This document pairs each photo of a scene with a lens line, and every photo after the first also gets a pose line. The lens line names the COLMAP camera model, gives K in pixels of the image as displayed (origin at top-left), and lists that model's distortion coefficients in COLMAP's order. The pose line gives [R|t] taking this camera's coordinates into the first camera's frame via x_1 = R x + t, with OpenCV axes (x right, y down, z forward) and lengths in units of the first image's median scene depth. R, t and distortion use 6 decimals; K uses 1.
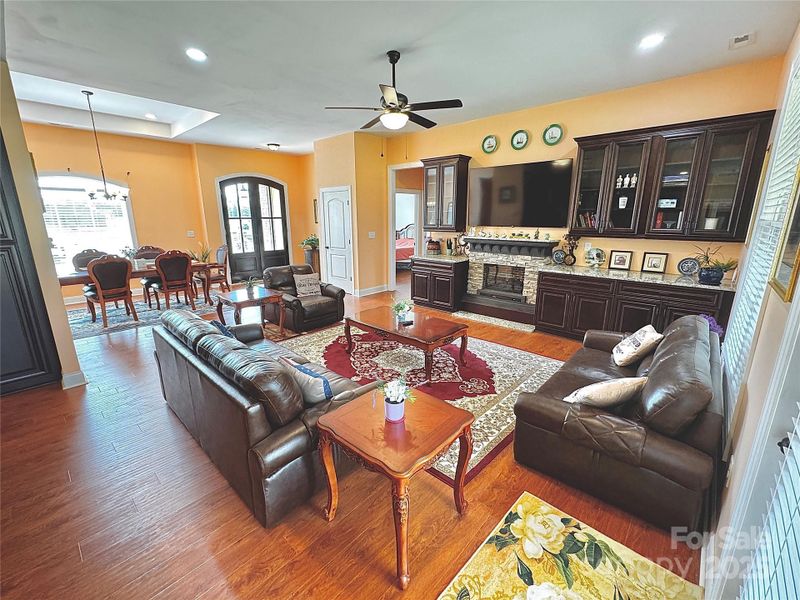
lens RADIAL K [[320.8, 0, 400.0], [0, 320.8, 300.0], [0, 0, 1]] dist [-0.000494, -0.000060]
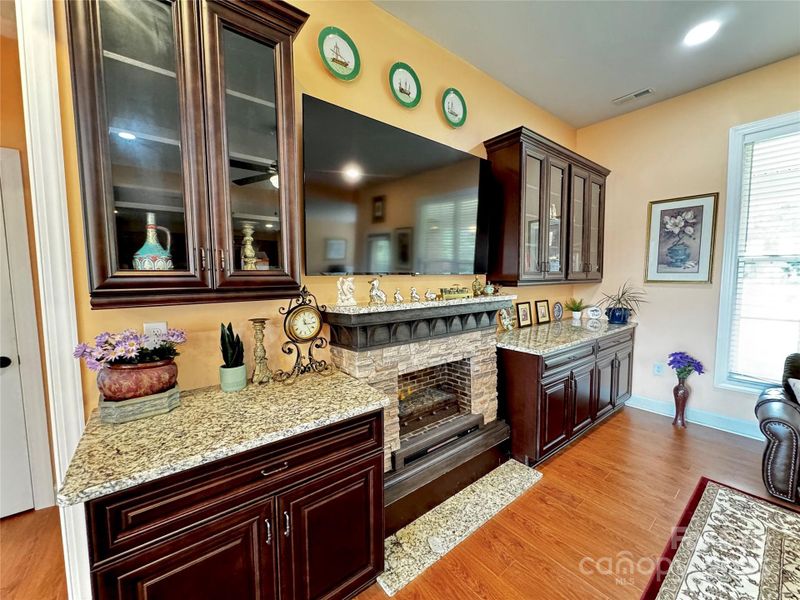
lens RADIAL K [[320.8, 0, 400.0], [0, 320.8, 300.0], [0, 0, 1]] dist [-0.000494, -0.000060]
pose [[0.164123, -0.076002, 0.983508, -0.091139], [0.253918, 0.966685, 0.032329, -0.225749], [-0.953199, 0.244425, 0.177953, 1.002297]]
